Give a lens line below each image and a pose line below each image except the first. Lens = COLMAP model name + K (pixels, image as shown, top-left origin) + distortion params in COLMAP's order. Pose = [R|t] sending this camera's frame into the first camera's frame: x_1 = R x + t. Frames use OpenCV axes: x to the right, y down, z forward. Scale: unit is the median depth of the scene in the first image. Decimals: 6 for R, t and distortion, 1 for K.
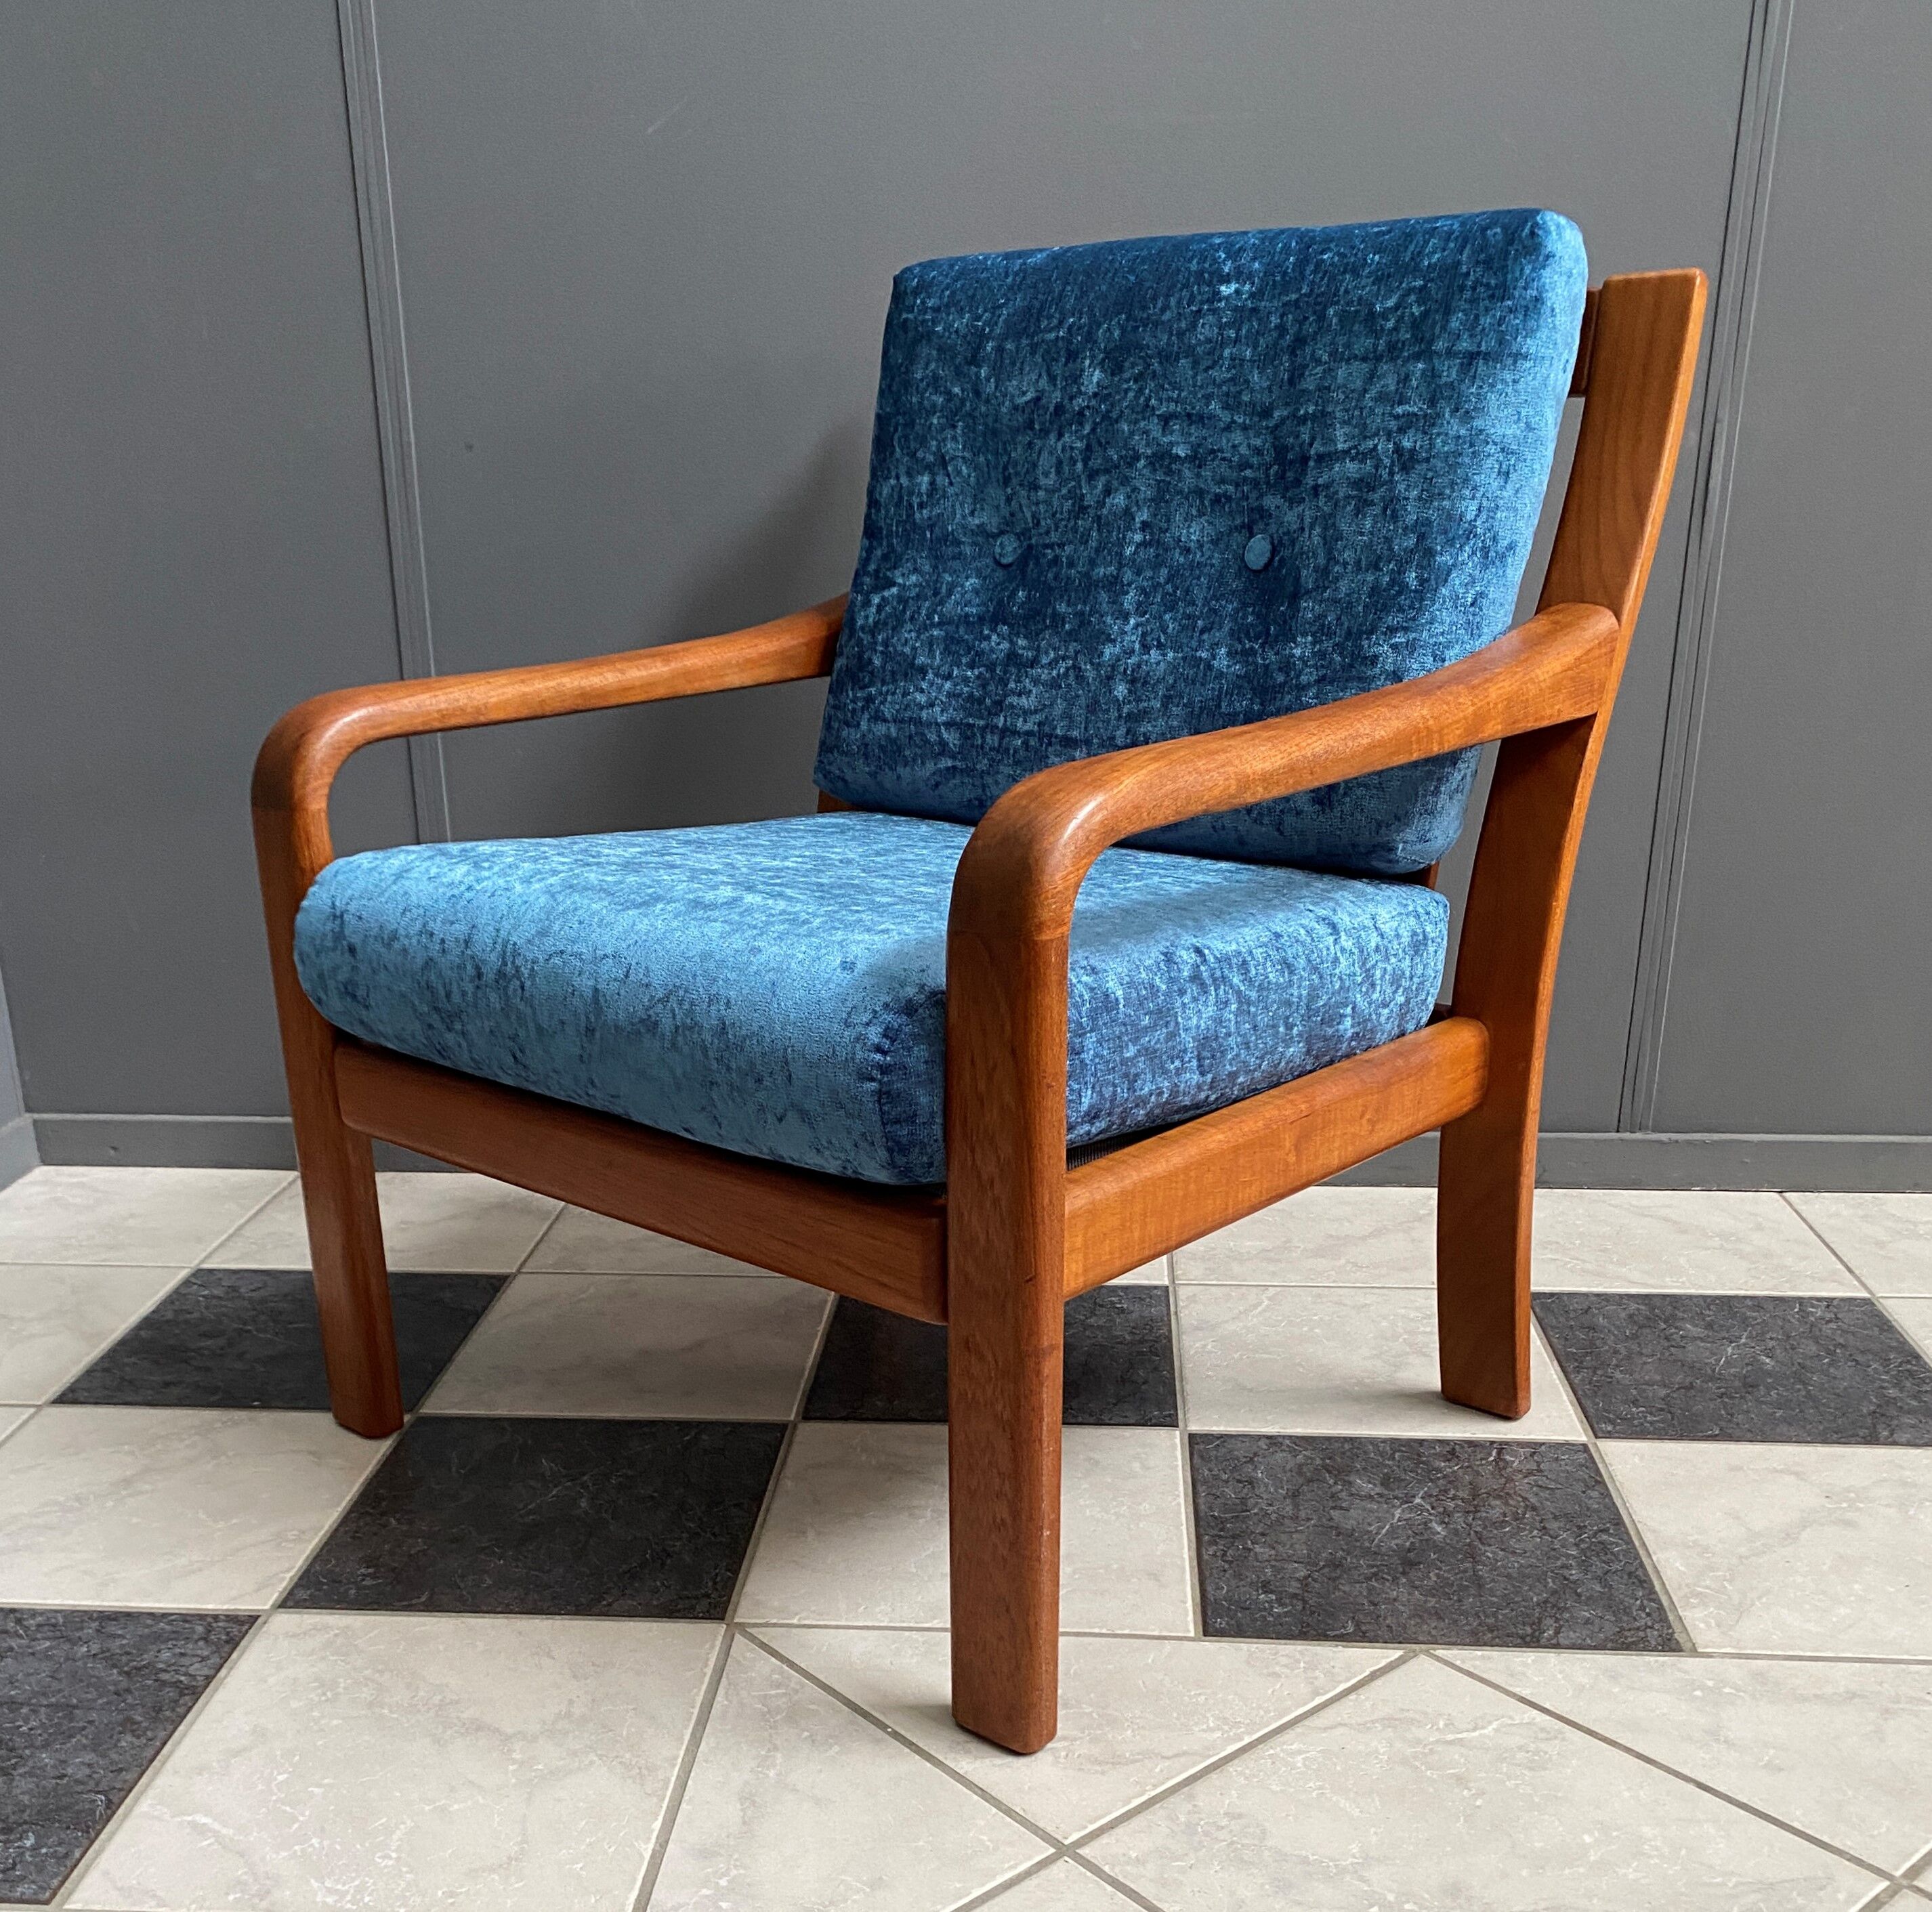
lens RADIAL K [[2092.7, 0, 914.1], [0, 2092.7, 1266.8], [0, 0, 1]] dist [0.133493, -0.375225]
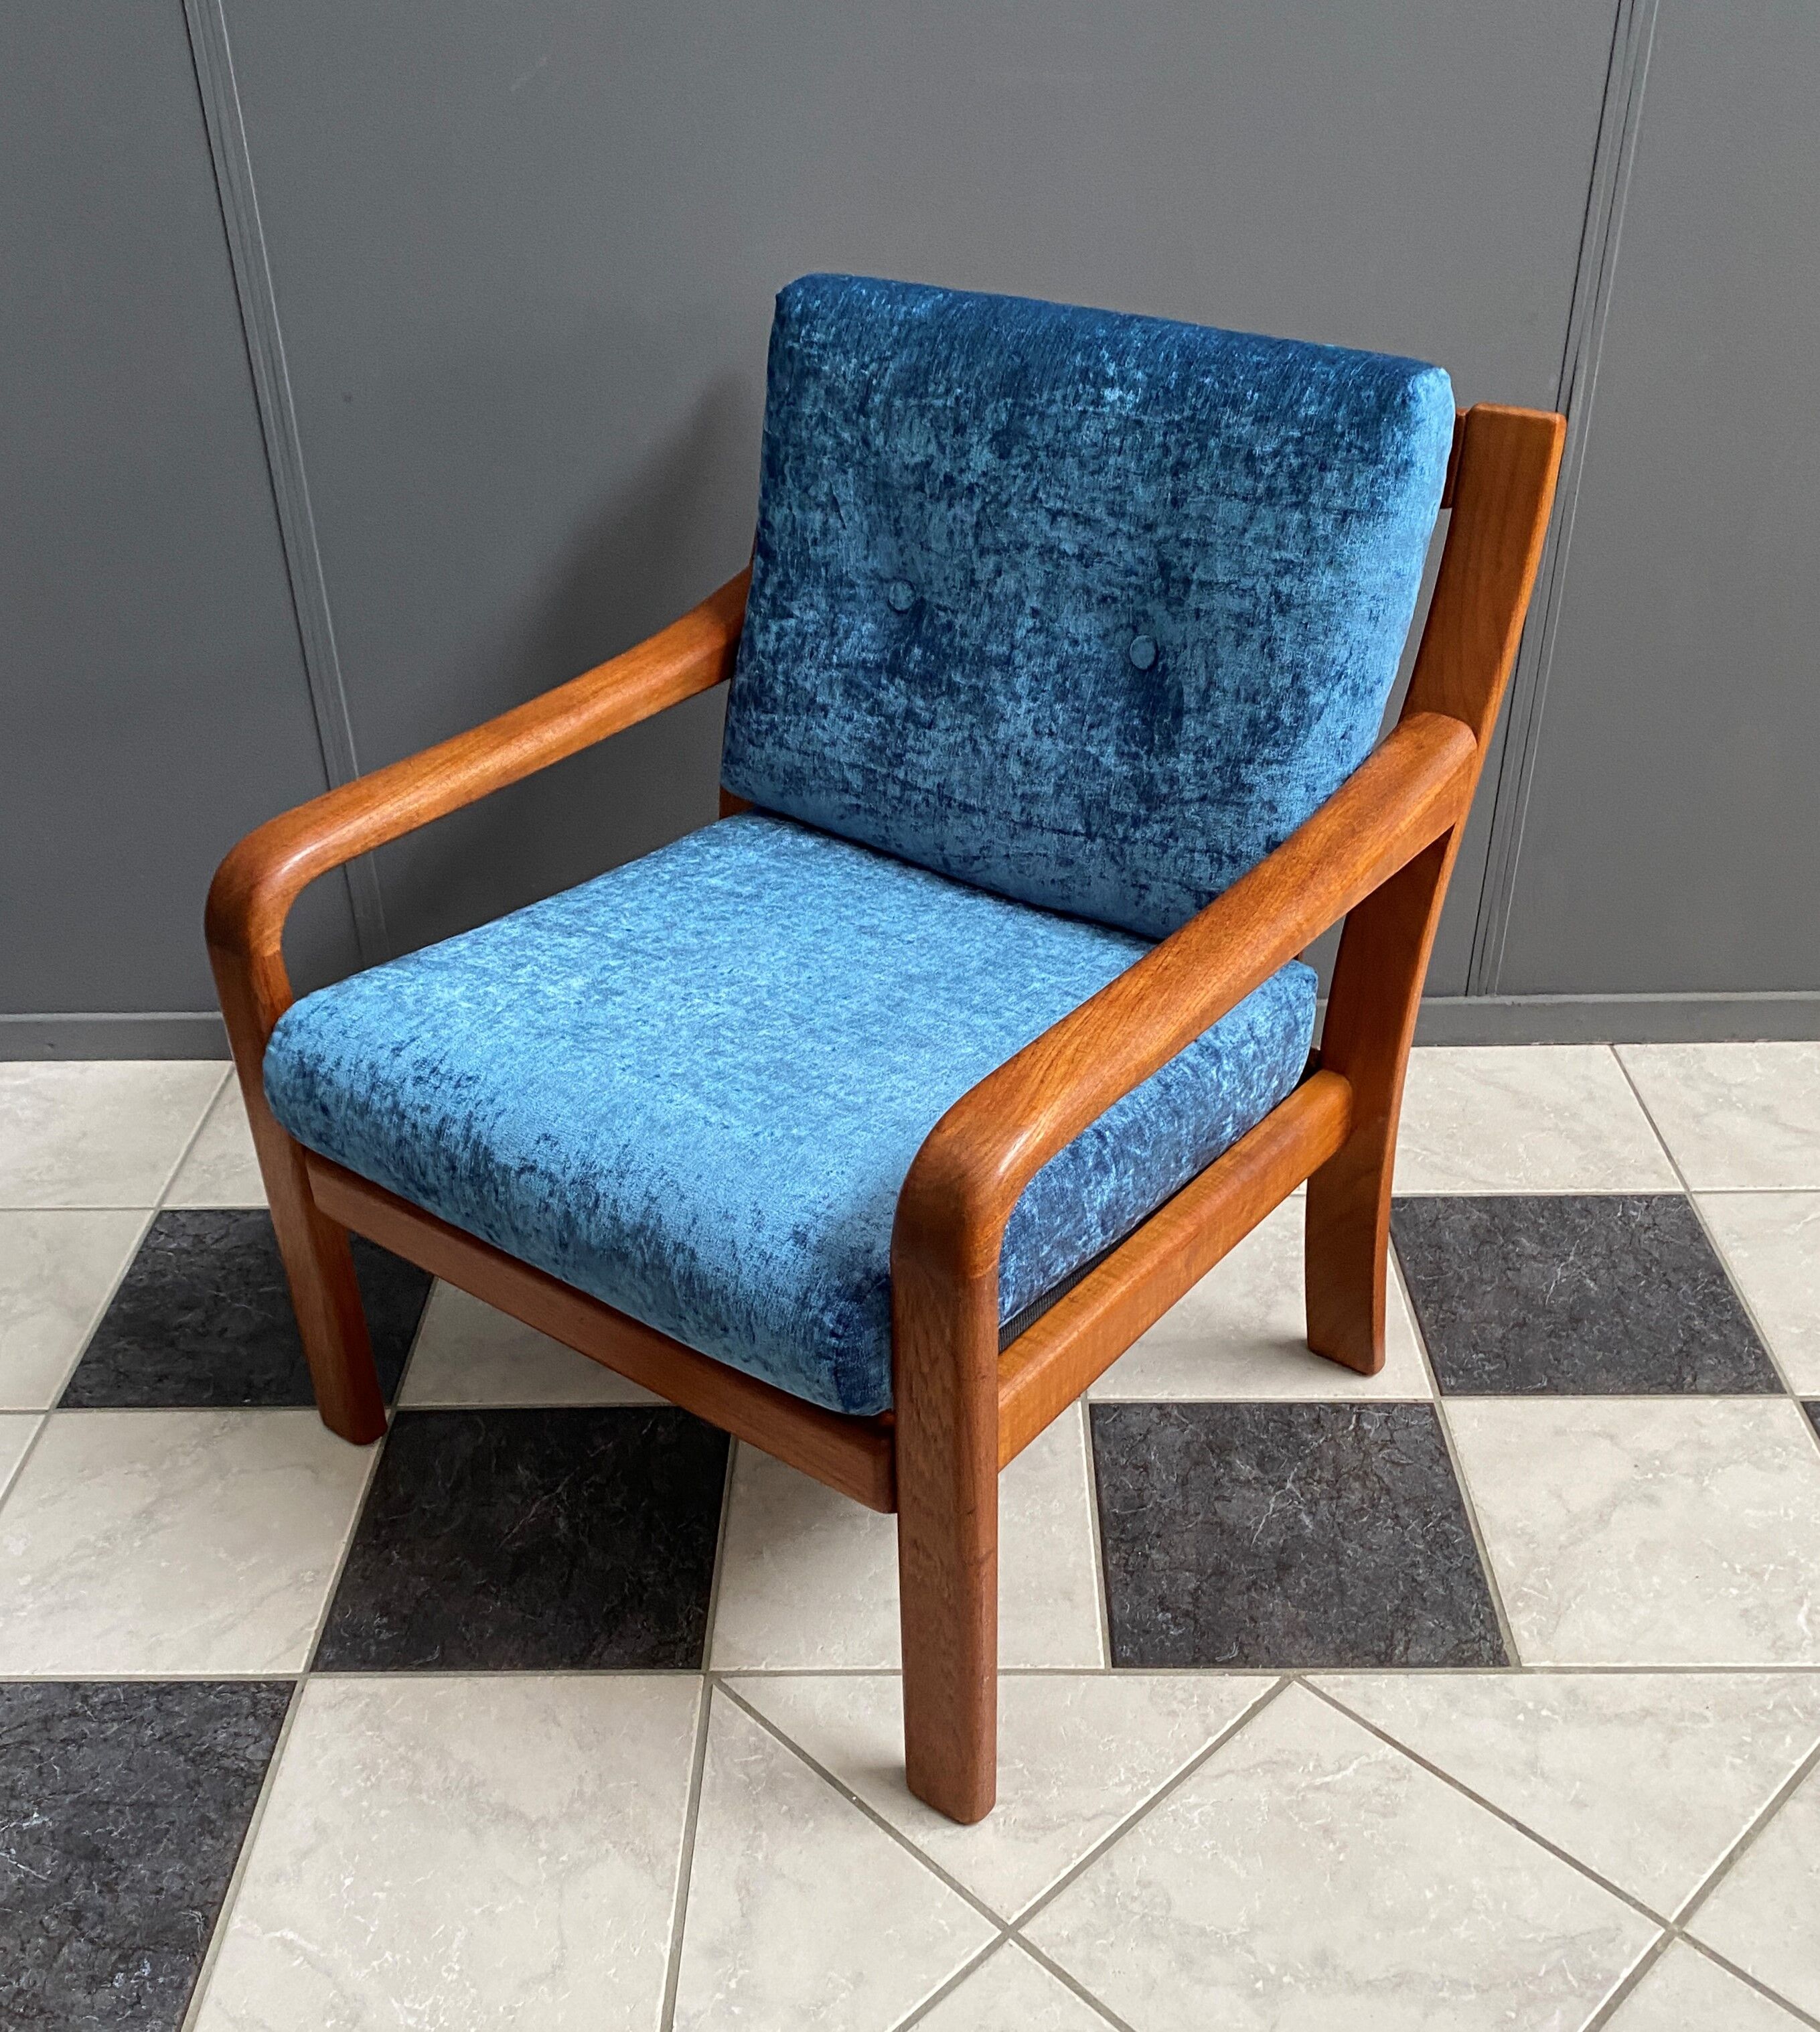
lens RADIAL K [[2086.2, 0, 885.1], [0, 2086.2, 1098.0], [0, 0, 1]] dist [0.131563, -0.382887]
pose [[0.997711, -0.046576, 0.049035, -0.029701], [0.035390, 0.977419, 0.208324, -0.358208], [-0.057631, -0.206112, 0.976830, -0.071183]]
